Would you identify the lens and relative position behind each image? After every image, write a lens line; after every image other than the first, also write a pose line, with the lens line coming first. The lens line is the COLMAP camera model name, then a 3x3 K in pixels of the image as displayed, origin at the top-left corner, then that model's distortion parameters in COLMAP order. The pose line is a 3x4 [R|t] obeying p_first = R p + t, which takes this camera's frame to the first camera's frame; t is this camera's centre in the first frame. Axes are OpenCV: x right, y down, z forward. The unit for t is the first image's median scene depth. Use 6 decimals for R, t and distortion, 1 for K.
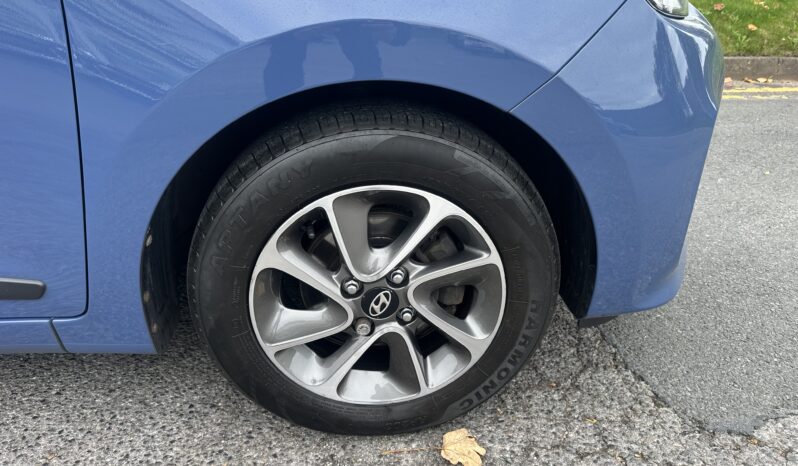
lens RADIAL K [[631.9, 0, 399.6], [0, 631.9, 233.0], [0, 0, 1]] dist [-0.000869, 0.001253]
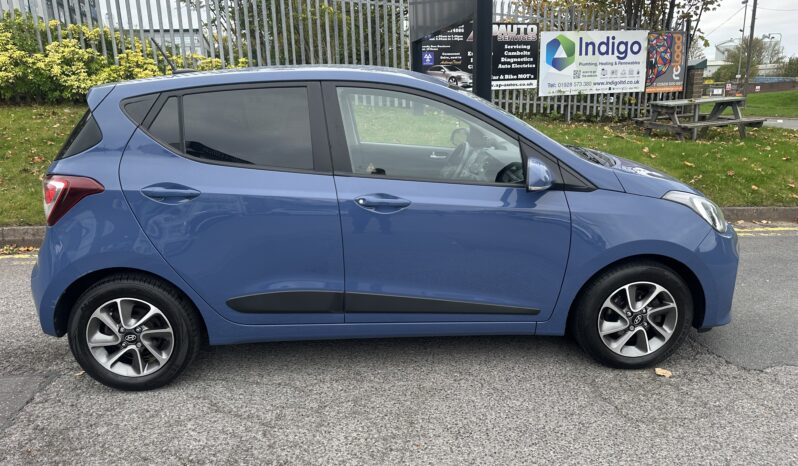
lens RADIAL K [[631.9, 0, 399.3], [0, 631.9, 233.0], [0, 0, 1]] dist [-0.000869, 0.001253]
pose [[0.999627, -0.003028, -0.027144, -1.077378], [-0.001864, 0.983954, -0.178412, 0.238069], [0.027249, 0.178396, 0.983581, -2.104532]]
